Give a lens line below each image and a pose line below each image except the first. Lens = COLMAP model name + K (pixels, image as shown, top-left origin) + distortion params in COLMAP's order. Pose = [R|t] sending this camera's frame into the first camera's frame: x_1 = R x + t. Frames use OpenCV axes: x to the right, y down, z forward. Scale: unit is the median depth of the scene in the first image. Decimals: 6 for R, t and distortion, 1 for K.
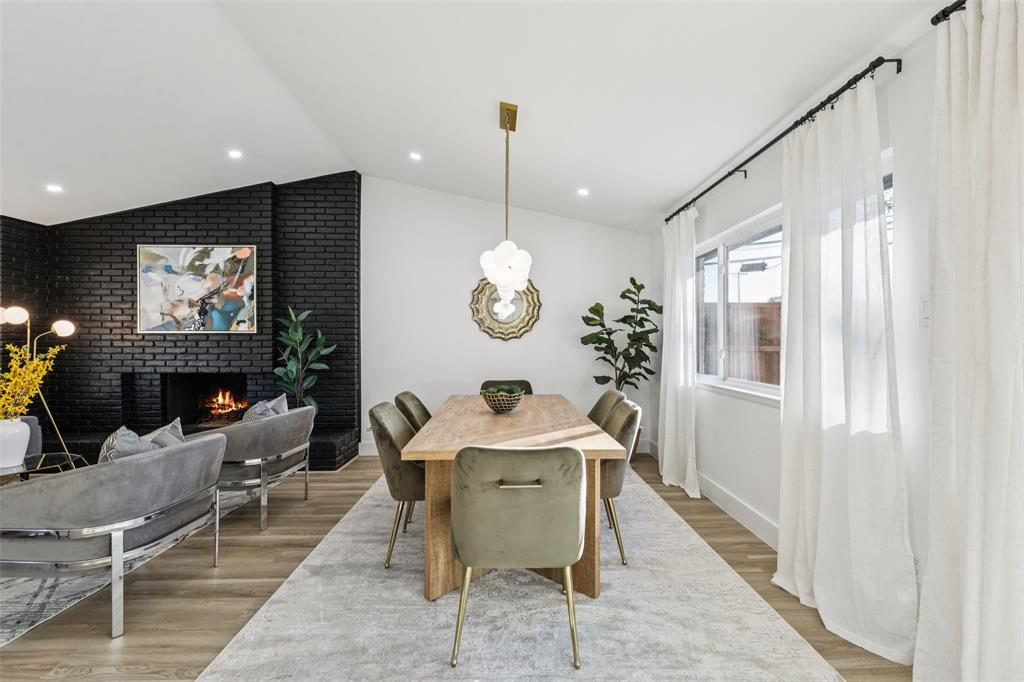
lens RADIAL K [[460.9, 0, 512.0], [0, 460.9, 341.0], [0, 0, 1]] dist [0.001745, 0.000175]
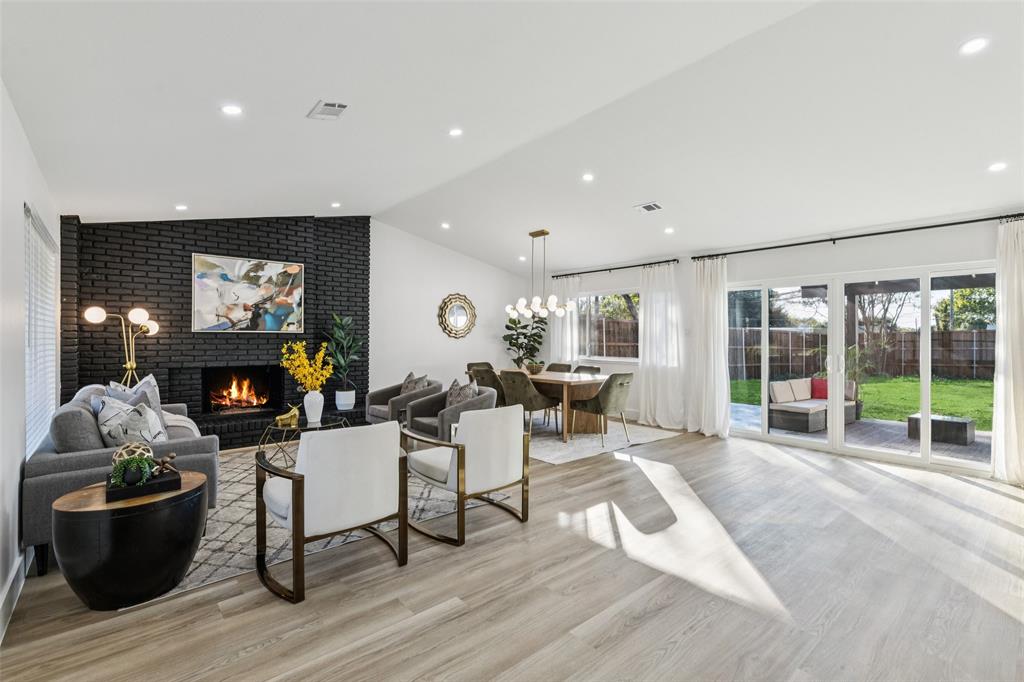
lens RADIAL K [[460.9, 0, 512.0], [0, 460.9, 341.0], [0, 0, 1]] dist [0.001745, 0.000175]
pose [[0.775478, -0.002560, 0.631370, -0.914762], [-0.003872, 0.999954, 0.008810, -0.008042], [-0.631363, -0.009277, 0.775432, -0.356340]]
